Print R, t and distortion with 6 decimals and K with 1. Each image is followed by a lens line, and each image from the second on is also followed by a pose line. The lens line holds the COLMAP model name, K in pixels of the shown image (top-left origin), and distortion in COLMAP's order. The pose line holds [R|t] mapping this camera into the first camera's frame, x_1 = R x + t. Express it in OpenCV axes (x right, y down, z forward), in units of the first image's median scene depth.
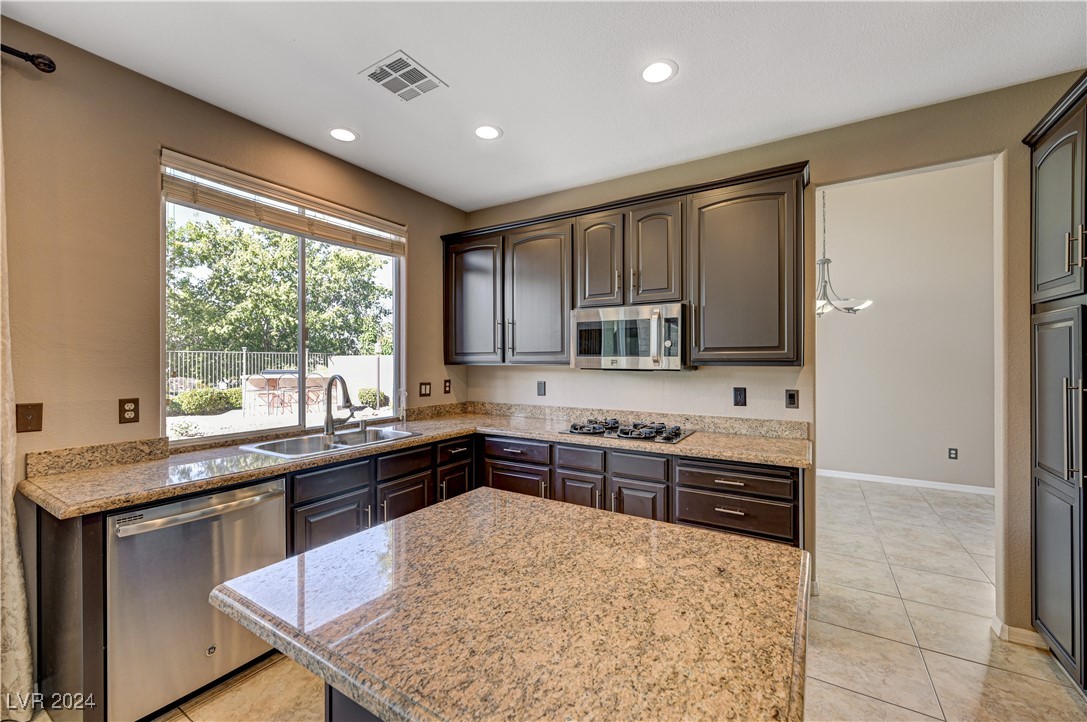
lens RADIAL K [[438.6, 0, 544.7], [0, 438.6, 362.5], [0, 0, 1]] dist [0.000031, -0.000078]
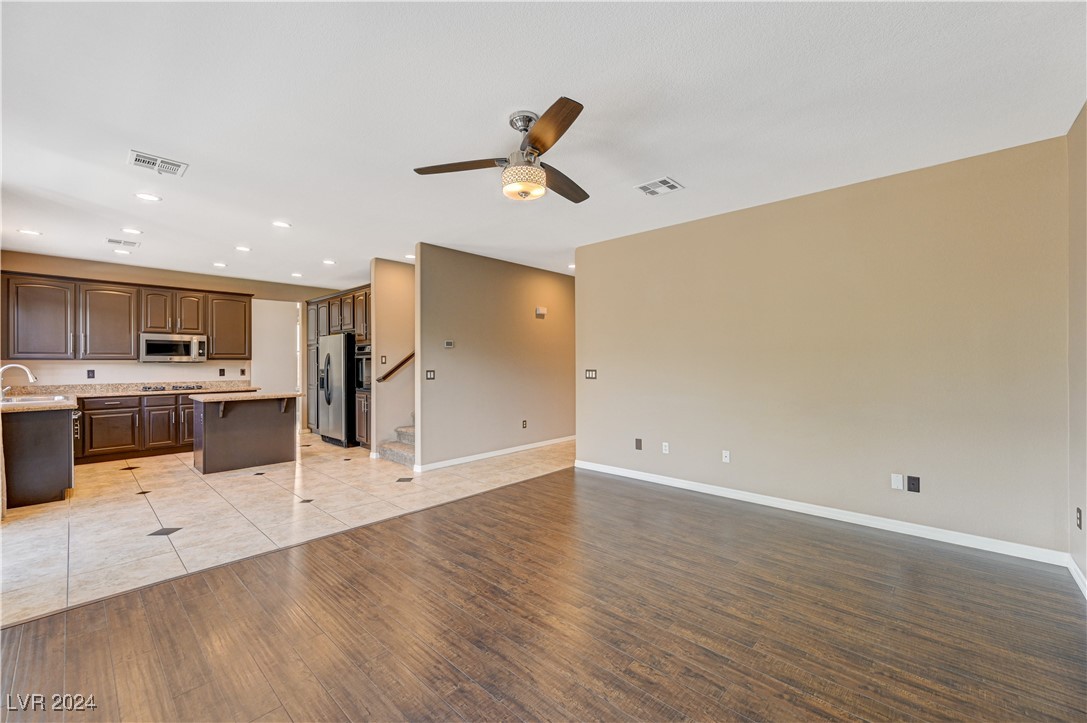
lens RADIAL K [[437.7, 0, 546.6], [0, 437.7, 357.0], [0, 0, 1]] dist [-0.002816, -0.000637]
pose [[0.186245, 0.012381, 0.982425, -1.706135], [0.004328, 0.999901, -0.013422, 0.029764], [-0.982494, 0.006751, 0.186173, -1.338908]]
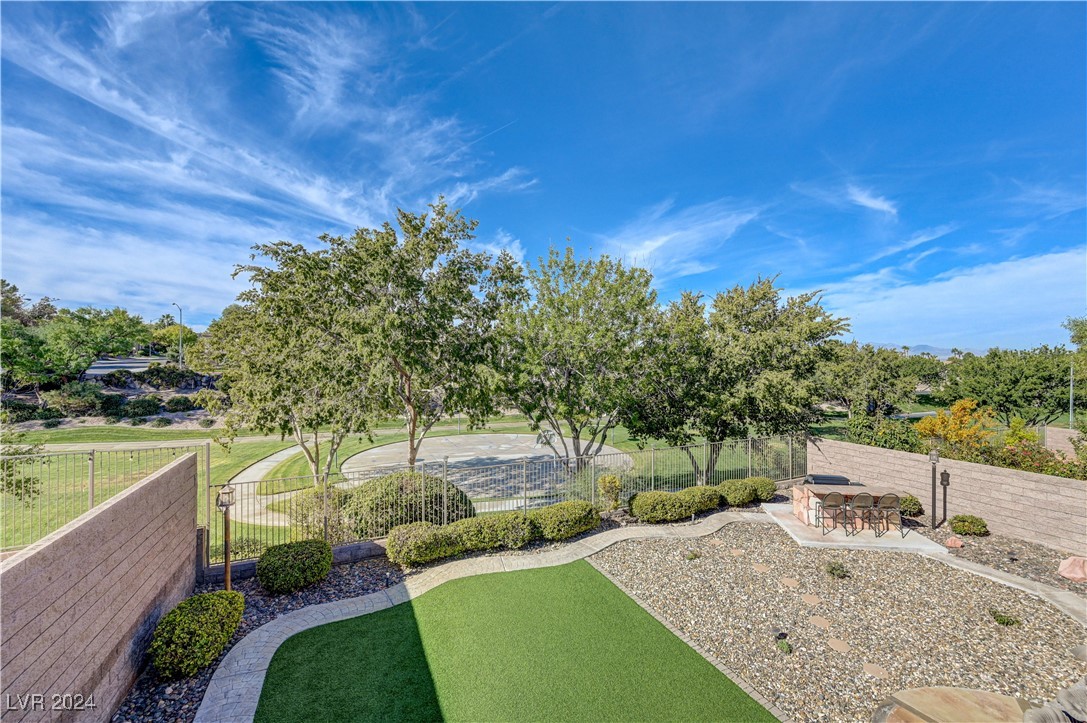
lens RADIAL K [[439.8, 0, 544.6], [0, 439.8, 363.2], [0, 0, 1]] dist [0.000790, -0.000310]
pose [[0.833914, 0.006911, -0.551851, -2.640812], [-0.004786, 0.999975, 0.005291, -1.064975], [0.551874, -0.001771, 0.833926, -0.739342]]
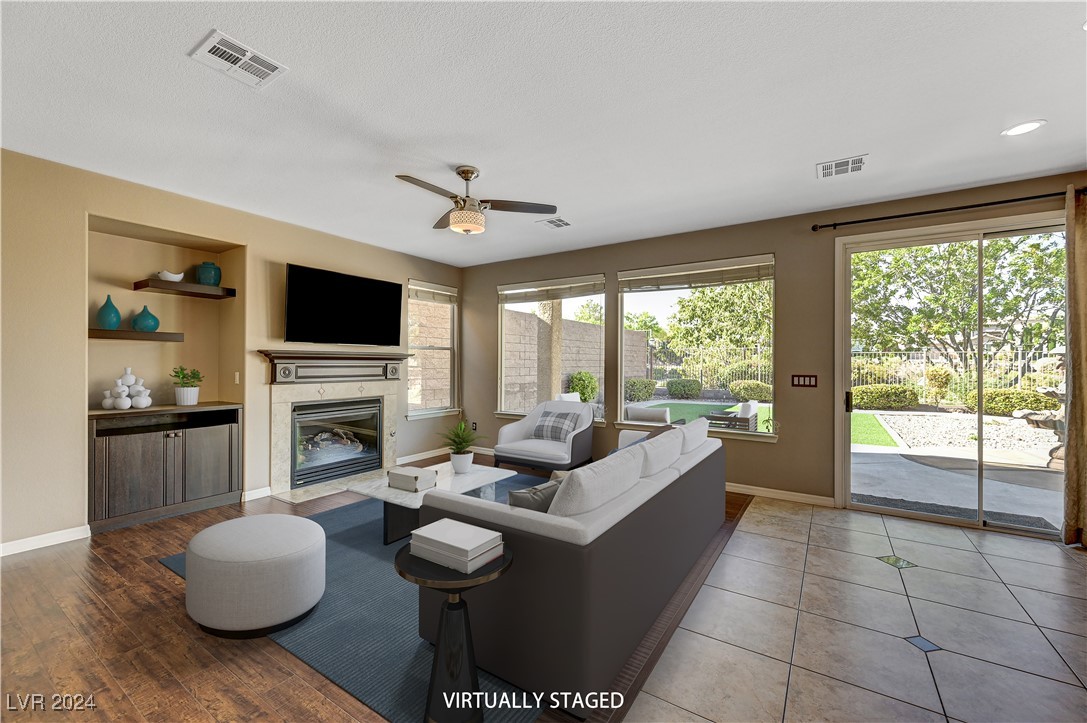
lens RADIAL K [[437.7, 0, 546.6], [0, 437.7, 357.0], [0, 0, 1]] dist [-0.002816, -0.000637]
pose [[-0.024290, -0.009885, -0.999656, 0.319671], [-0.008038, 0.999921, -0.009692, 0.019460], [0.999673, 0.007800, -0.024368, -0.884202]]
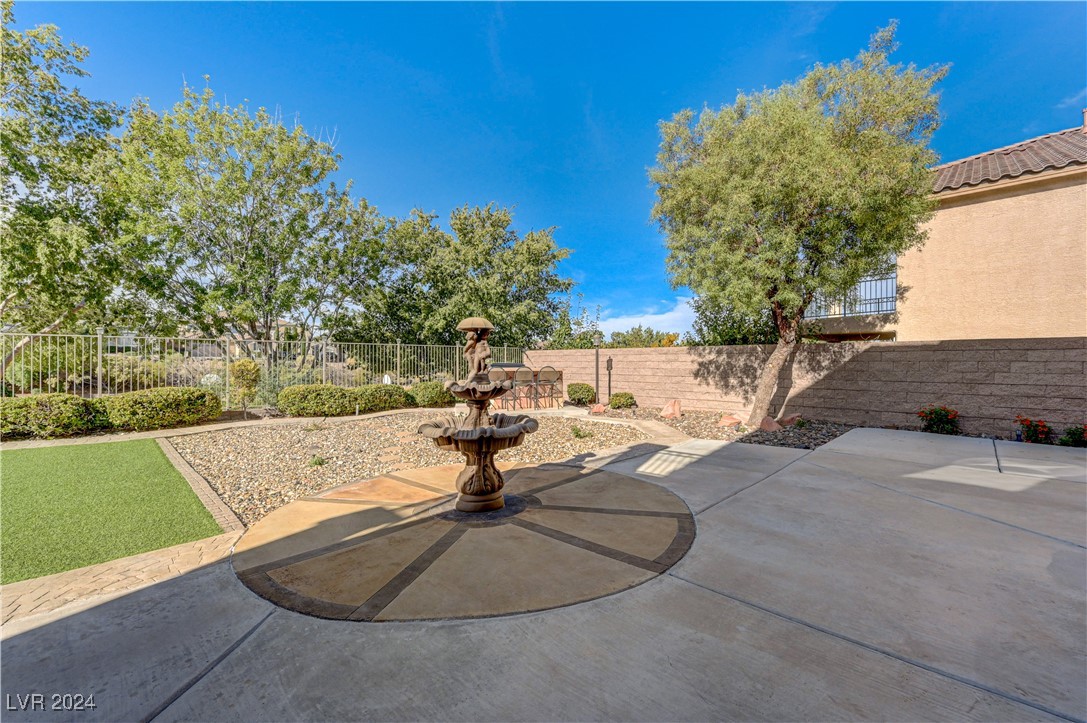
lens RADIAL K [[445.3, 0, 547.6], [0, 445.3, 365.2], [0, 0, 1]] dist [-0.002722, -0.000130]
pose [[0.975482, 0.002280, -0.220068, -1.332203], [-0.001050, 0.999983, 0.005705, 0.068106], [0.220077, -0.005334, 0.975468, 0.262729]]
